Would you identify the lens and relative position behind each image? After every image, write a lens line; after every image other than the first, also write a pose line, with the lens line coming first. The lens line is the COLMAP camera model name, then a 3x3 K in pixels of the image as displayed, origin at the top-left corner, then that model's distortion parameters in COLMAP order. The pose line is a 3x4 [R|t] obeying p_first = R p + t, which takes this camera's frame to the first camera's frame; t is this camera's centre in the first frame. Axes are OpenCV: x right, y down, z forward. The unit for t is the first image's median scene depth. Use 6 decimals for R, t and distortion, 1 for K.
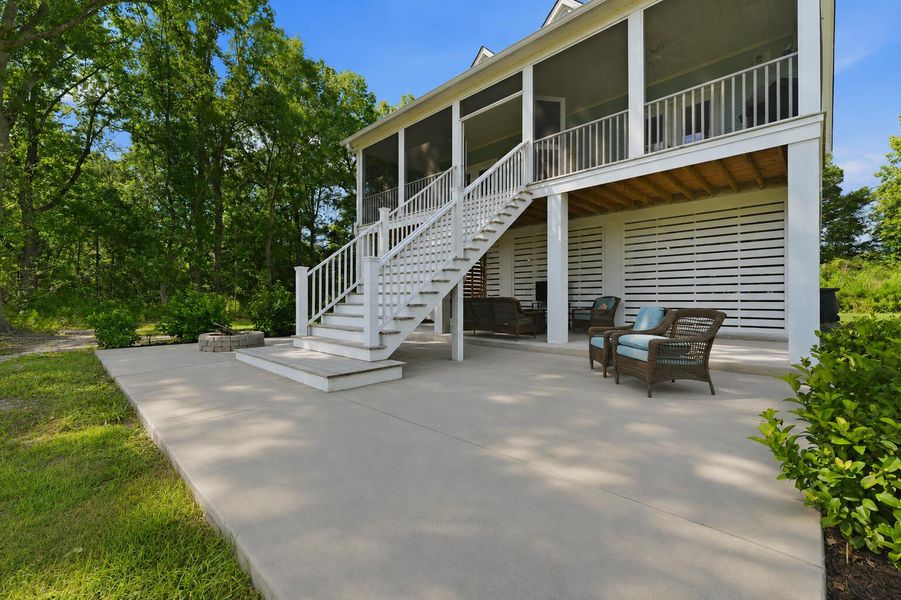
lens RADIAL K [[378.6, 0, 451.3], [0, 378.6, 295.0], [0, 0, 1]] dist [0.000860, 0.000115]
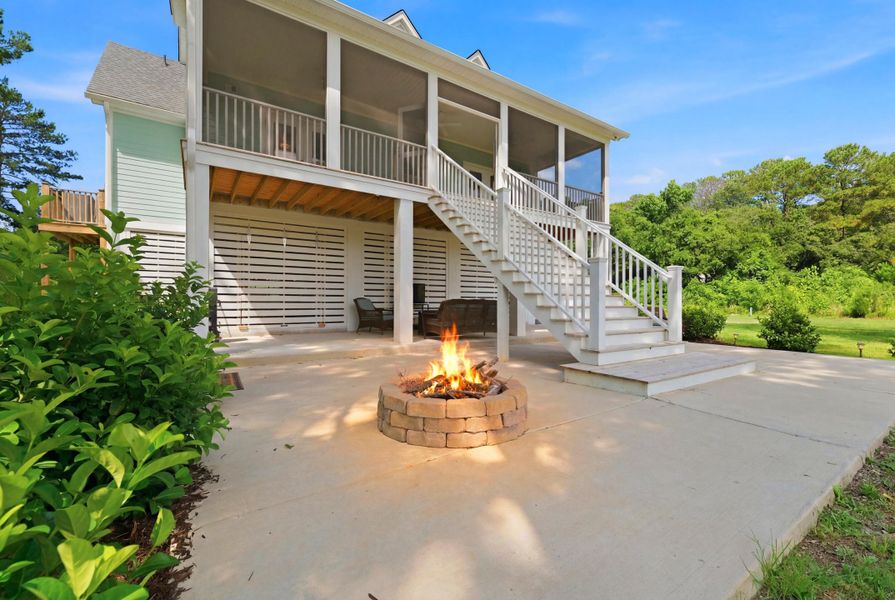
lens RADIAL K [[373.8, 0, 444.2], [0, 373.8, 297.0], [0, 0, 1]] dist [0.000725, 0.000430]
pose [[0.212071, 0.016344, 0.977118, -0.735236], [-0.018062, 0.999755, -0.012802, 0.011776], [-0.977087, -0.014934, 0.212314, 0.710682]]
